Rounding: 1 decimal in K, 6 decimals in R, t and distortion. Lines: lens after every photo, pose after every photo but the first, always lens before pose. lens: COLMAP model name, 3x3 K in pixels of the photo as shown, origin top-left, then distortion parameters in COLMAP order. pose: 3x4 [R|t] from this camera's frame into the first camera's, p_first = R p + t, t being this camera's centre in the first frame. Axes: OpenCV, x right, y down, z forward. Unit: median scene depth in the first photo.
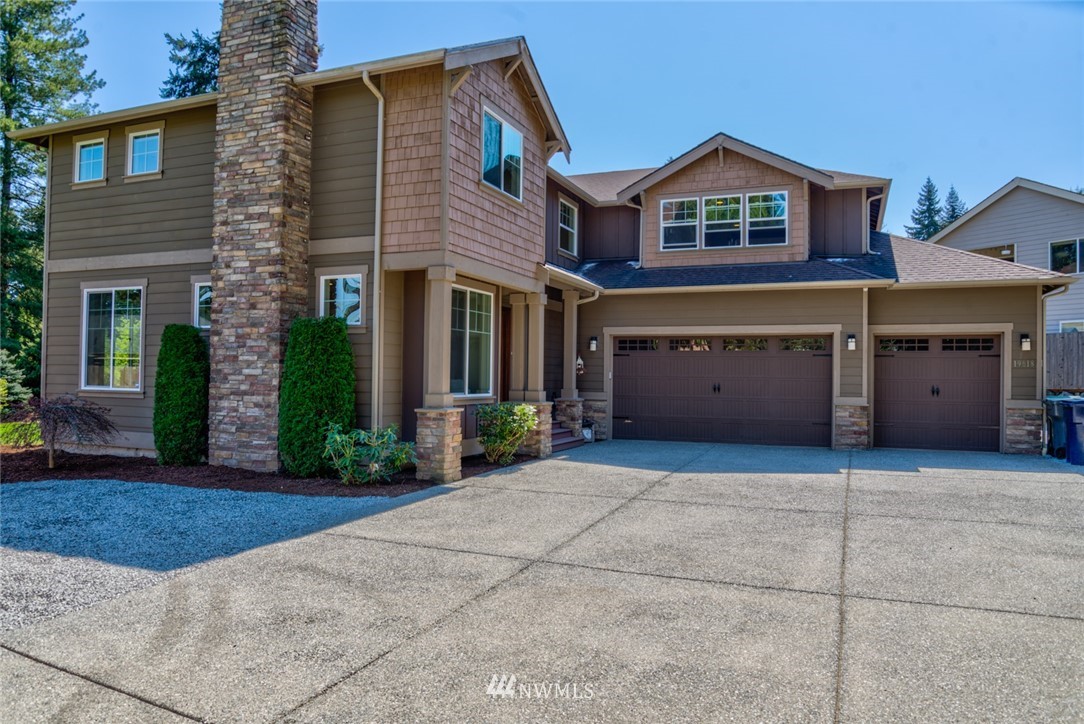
lens RADIAL K [[762.2, 0, 542.0], [0, 762.2, 362.0], [0, 0, 1]] dist [-0.068686, 0.053202]
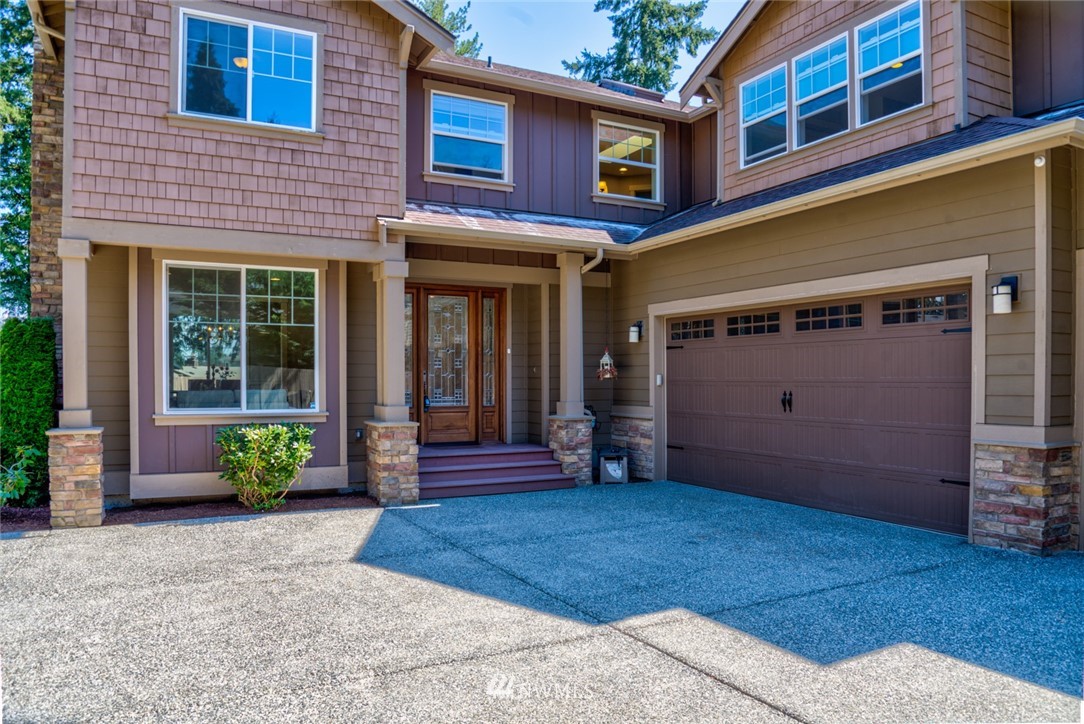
lens RADIAL K [[751.5, 0, 544.2], [0, 751.5, 389.8], [0, 0, 1]] dist [-0.060738, 0.001974]
pose [[0.761274, -0.004553, -0.648415, 0.550446], [0.022740, 0.999548, 0.019679, 0.014534], [0.648032, -0.029726, 0.761033, 0.600540]]
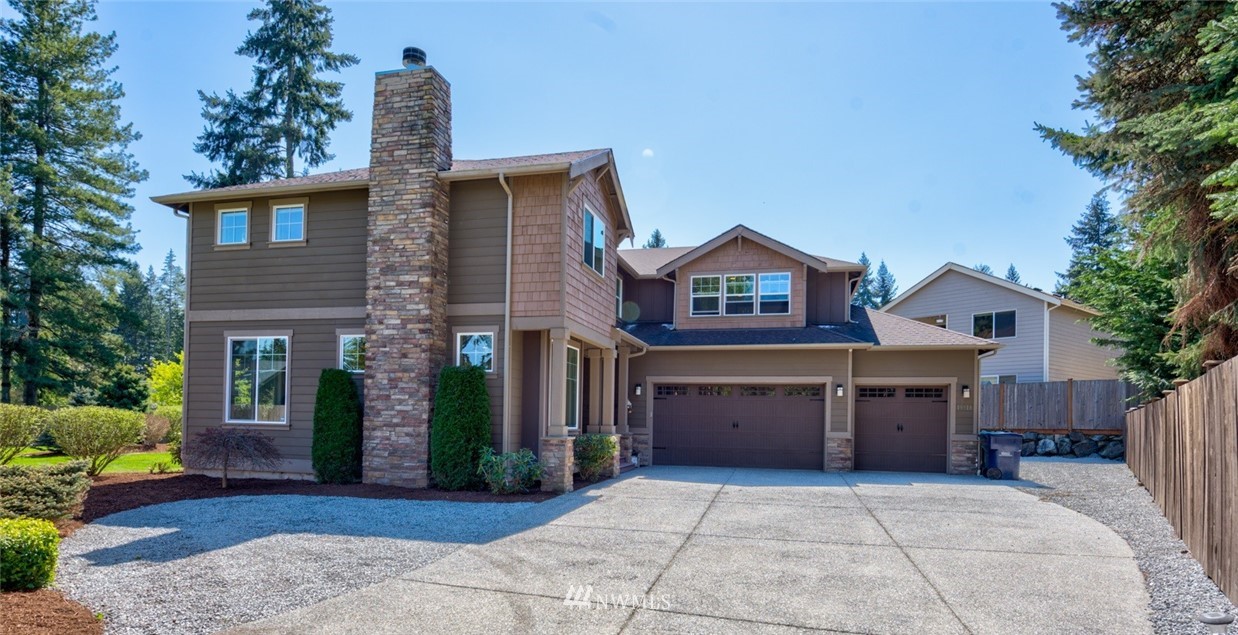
lens RADIAL K [[678.1, 0, 622.3], [0, 678.1, 410.2], [0, 0, 1]] dist [0.002512, -0.000208]
pose [[0.989947, 0.007478, 0.141241, -0.152020], [-0.008388, 0.999948, 0.005846, 0.005733], [-0.141189, -0.006972, 0.989958, -0.136074]]
